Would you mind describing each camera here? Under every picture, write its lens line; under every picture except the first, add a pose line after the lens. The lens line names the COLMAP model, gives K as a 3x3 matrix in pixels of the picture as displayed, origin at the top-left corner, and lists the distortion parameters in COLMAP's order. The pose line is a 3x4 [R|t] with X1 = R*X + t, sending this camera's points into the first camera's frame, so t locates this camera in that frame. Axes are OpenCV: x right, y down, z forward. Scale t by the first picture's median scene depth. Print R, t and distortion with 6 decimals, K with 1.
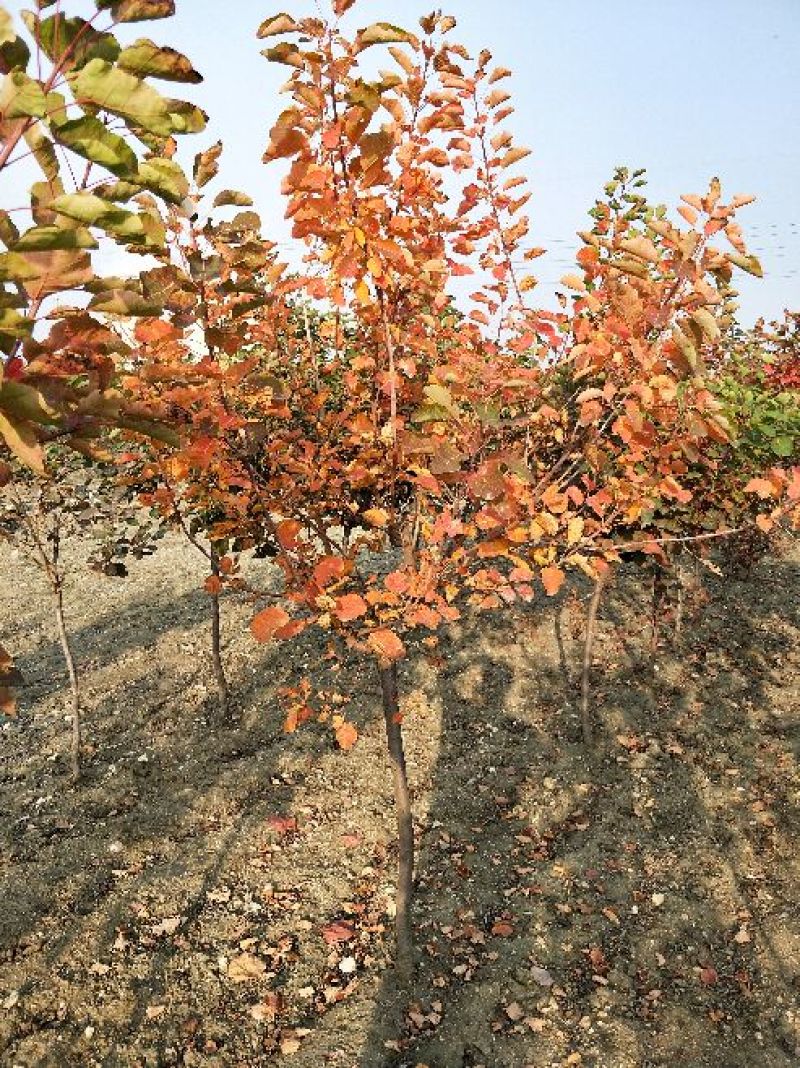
lens RADIAL K [[919.3, 0, 385.6], [0, 919.3, 530.7], [0, 0, 1]] dist [0.060741, -0.102592]
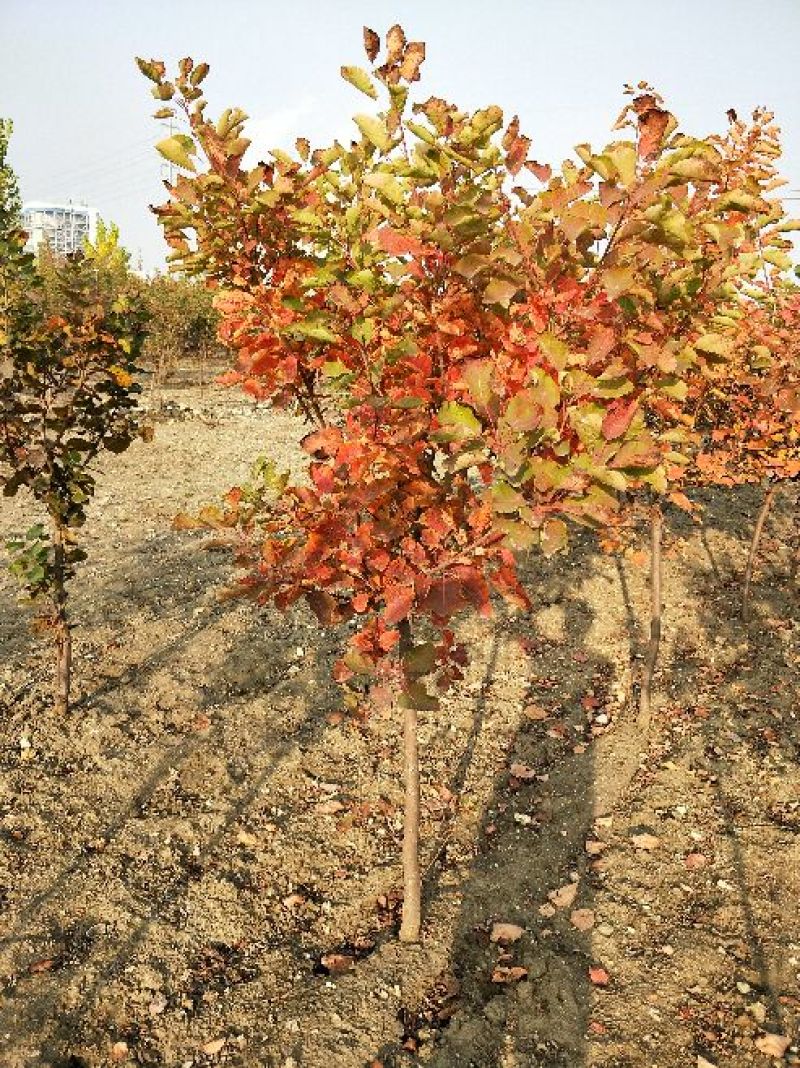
lens RADIAL K [[919.3, 0, 385.6], [0, 919.3, 530.7], [0, 0, 1]] dist [0.060741, -0.102592]
pose [[0.992617, 0.084471, -0.087041, -0.183549], [-0.077696, 0.993882, 0.078493, 0.044774], [0.093139, -0.071150, 0.993108, -0.333403]]
